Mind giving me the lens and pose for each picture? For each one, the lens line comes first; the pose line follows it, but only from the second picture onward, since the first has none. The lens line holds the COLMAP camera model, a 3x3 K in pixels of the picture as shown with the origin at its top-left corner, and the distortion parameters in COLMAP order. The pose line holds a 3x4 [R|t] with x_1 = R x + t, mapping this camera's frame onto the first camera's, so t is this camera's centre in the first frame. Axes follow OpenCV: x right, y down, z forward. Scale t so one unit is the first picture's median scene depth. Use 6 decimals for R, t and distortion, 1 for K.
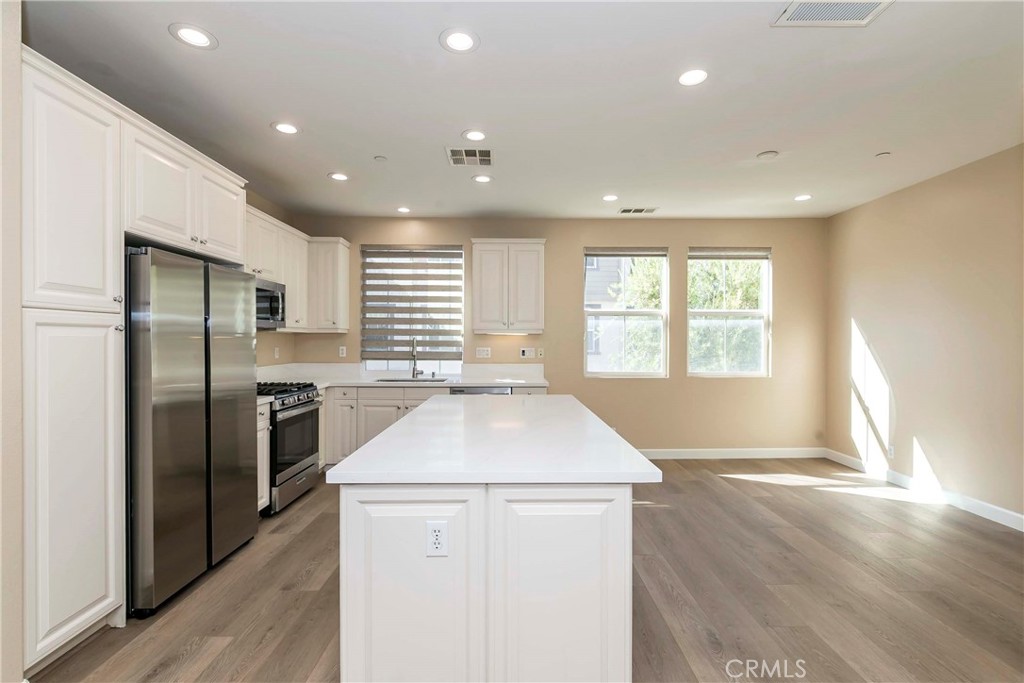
lens RADIAL K [[464.2, 0, 520.3], [0, 464.2, 344.2], [0, 0, 1]] dist [0.006040, 0.000131]
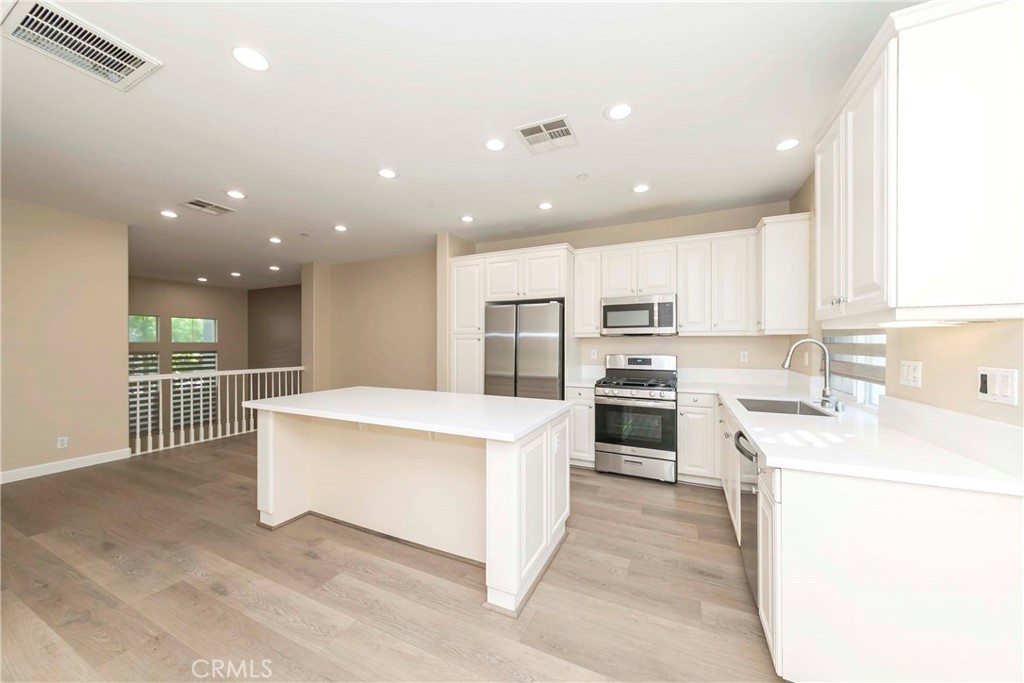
lens RADIAL K [[366.4, 0, 502.0], [0, 366.4, 345.7], [0, 0, 1]] dist [0.001491, 0.000887]
pose [[-0.465023, 0.001279, -0.885297, 0.400198], [-0.008723, 0.999944, 0.006026, -0.005225], [0.885255, 0.010525, -0.464986, 0.908595]]
